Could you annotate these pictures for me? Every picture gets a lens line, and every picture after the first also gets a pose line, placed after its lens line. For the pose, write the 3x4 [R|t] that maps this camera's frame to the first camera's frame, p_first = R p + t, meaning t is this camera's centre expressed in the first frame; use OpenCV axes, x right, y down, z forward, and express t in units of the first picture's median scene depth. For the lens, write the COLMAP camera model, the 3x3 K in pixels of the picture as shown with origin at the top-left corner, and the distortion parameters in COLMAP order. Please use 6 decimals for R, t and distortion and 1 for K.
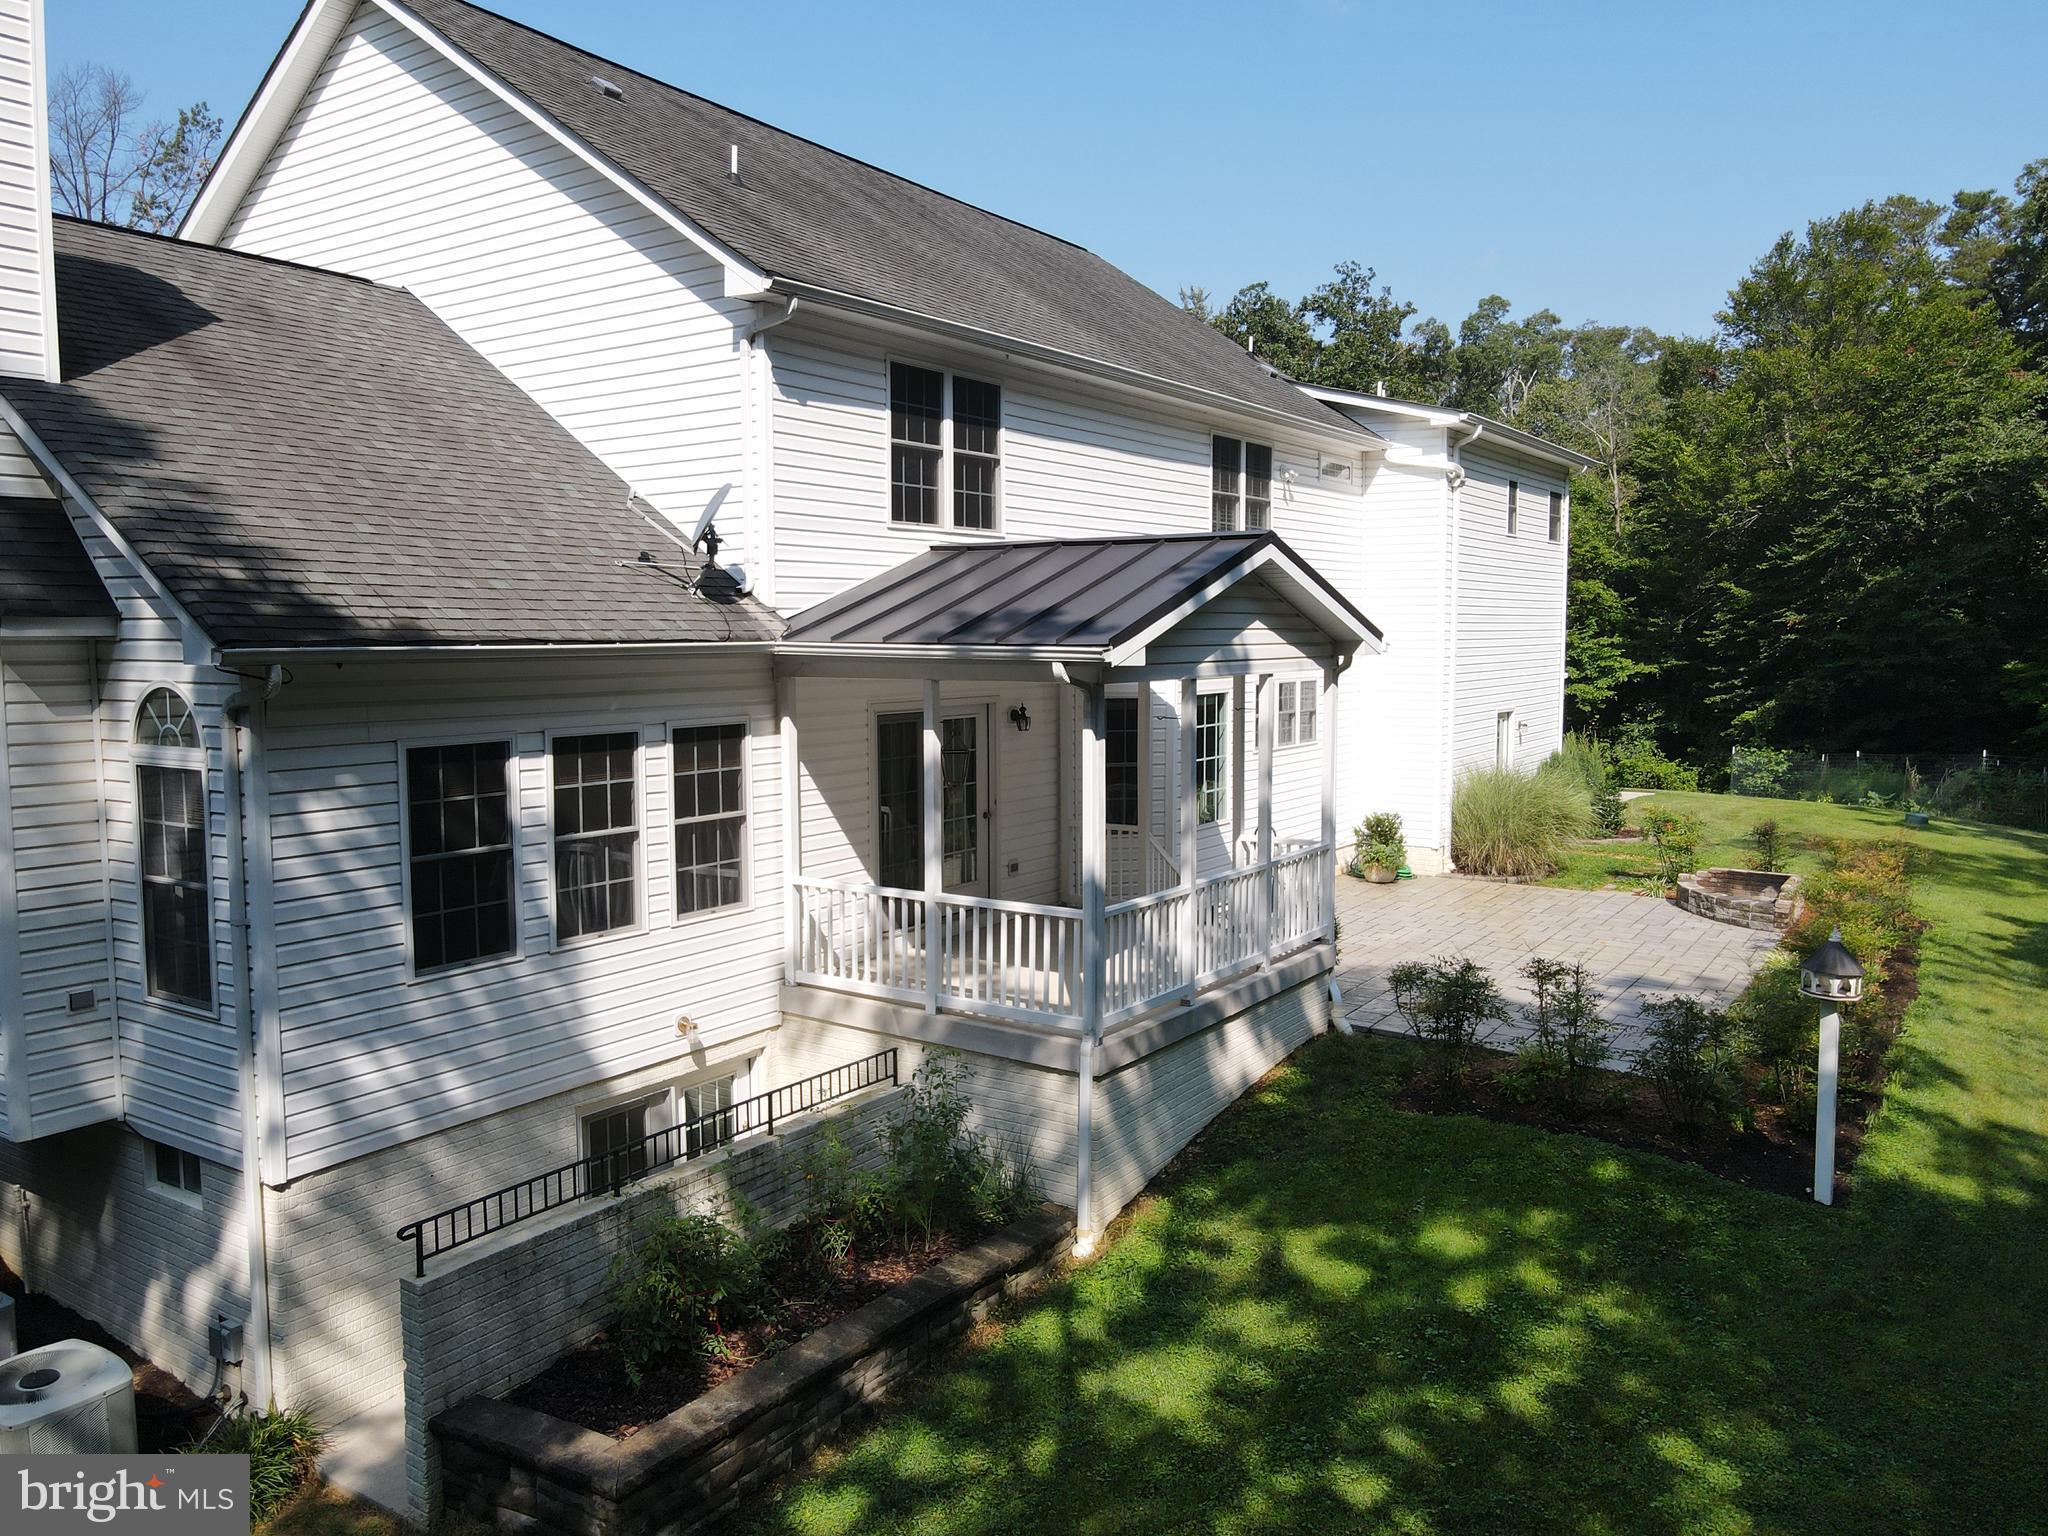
lens RADIAL K [[1493.7, 0, 1022.6], [0, 1493.7, 796.2], [0, 0, 1]] dist [0.007770, -0.000987]
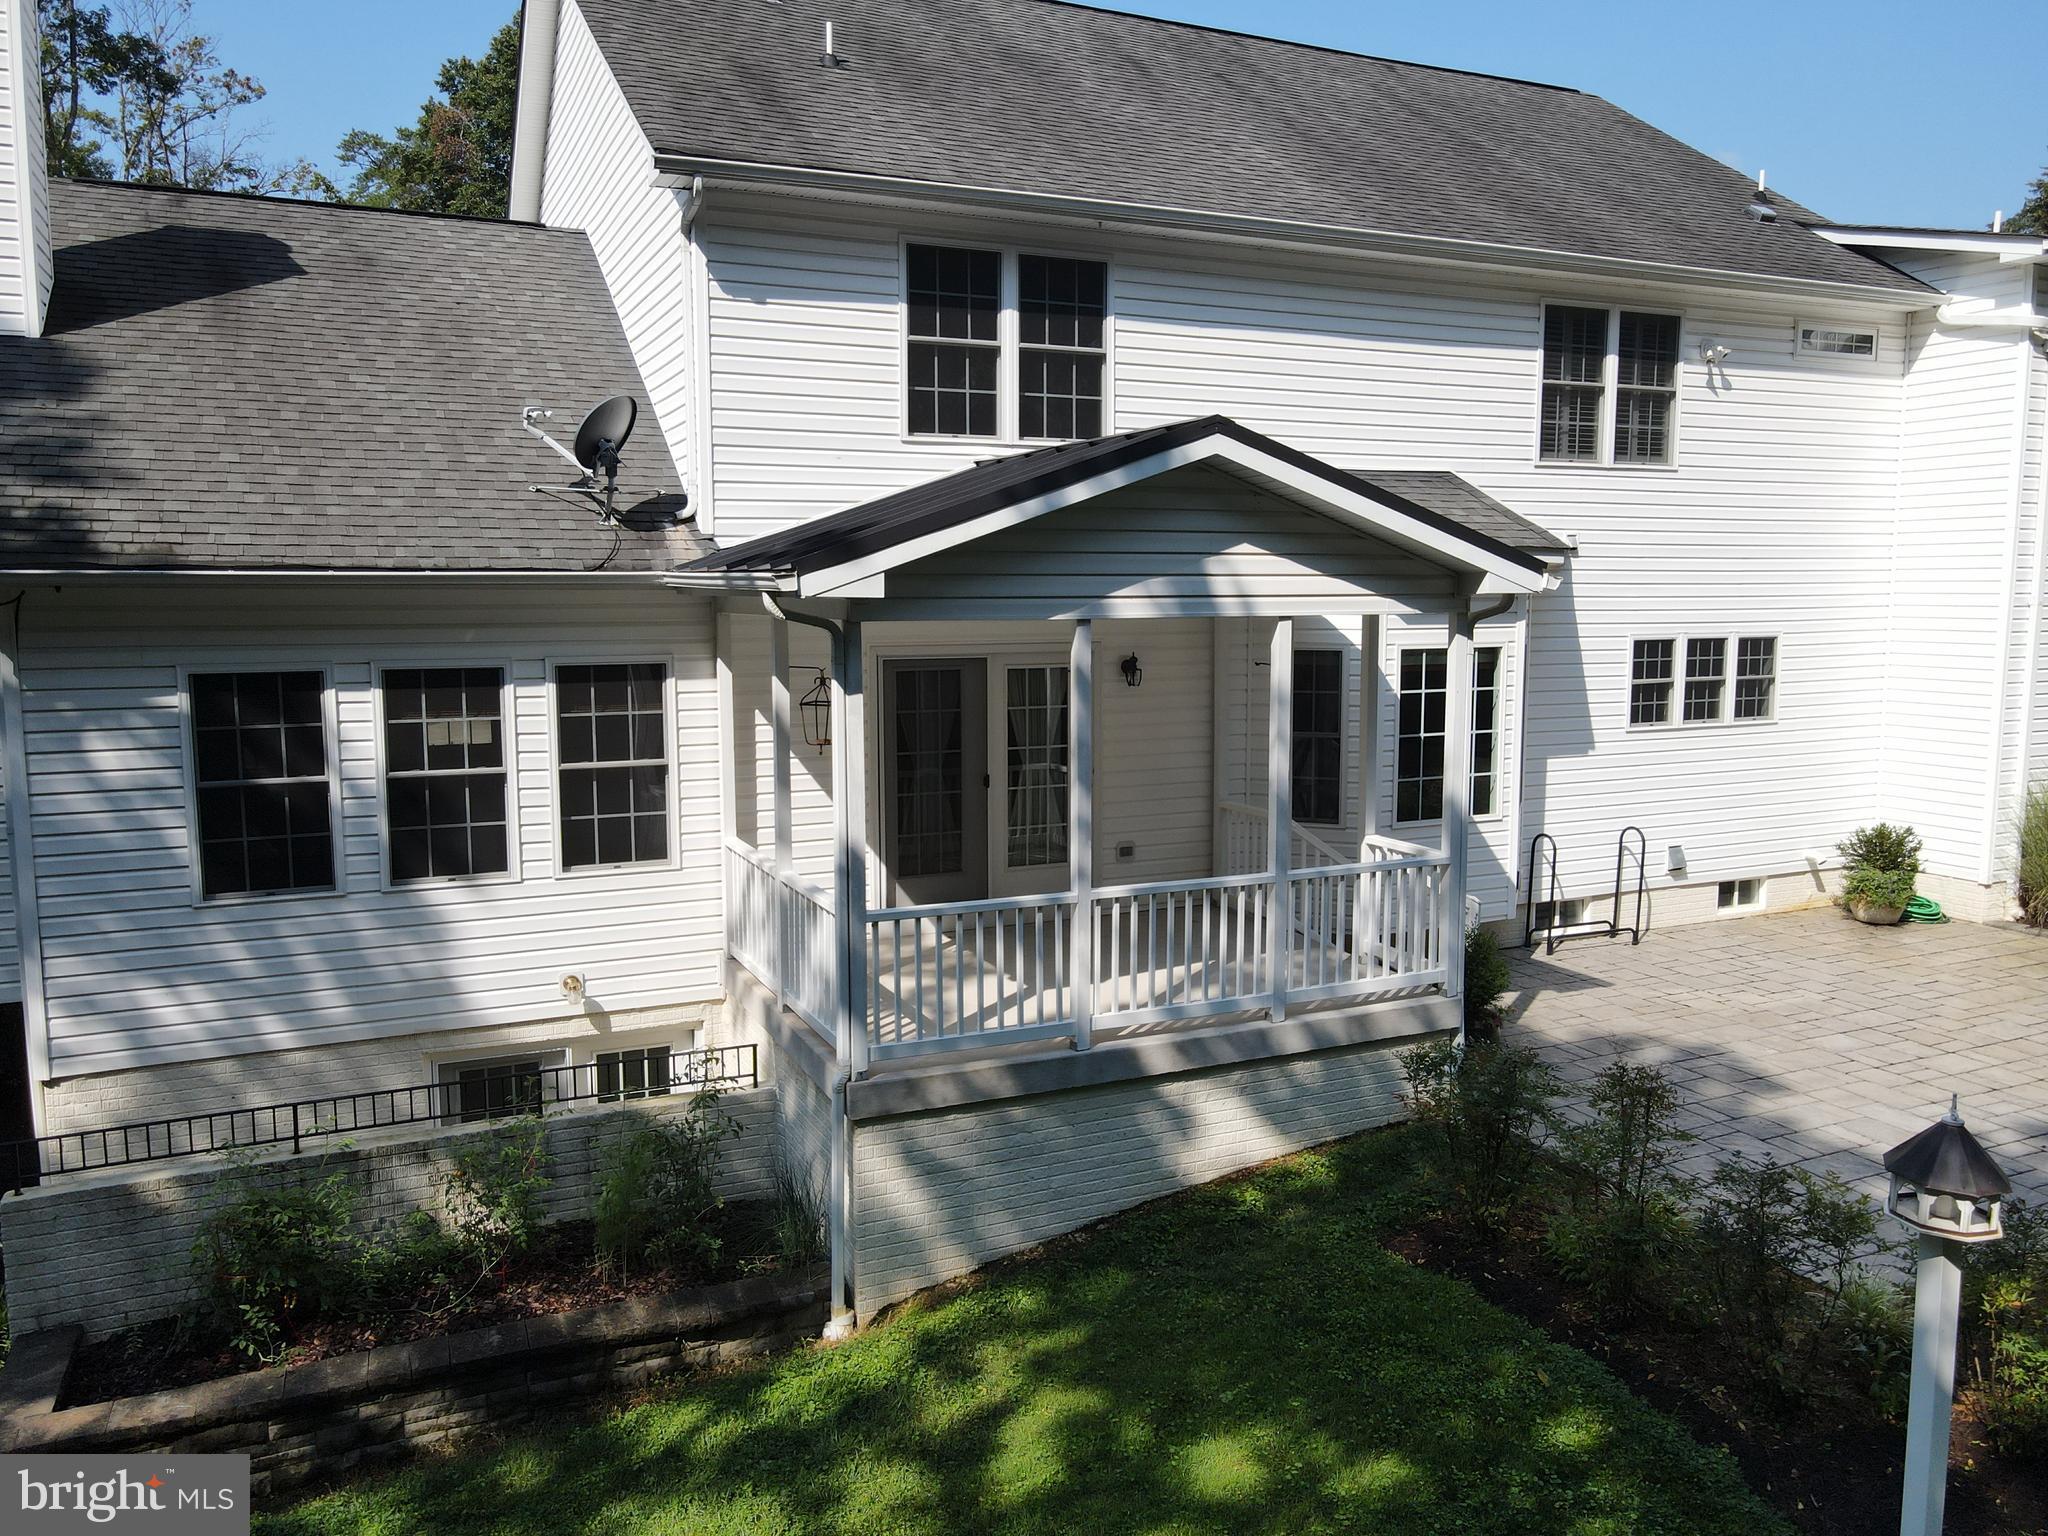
lens RADIAL K [[1483.3, 0, 1023.6], [0, 1483.3, 778.2], [0, 0, 1]] dist [0.012546, 0.004152]
pose [[0.855085, 0.068758, -0.513909, 0.462107], [-0.058007, 0.997632, 0.036961, -0.024828], [0.515233, -0.001794, 0.857048, 0.337365]]
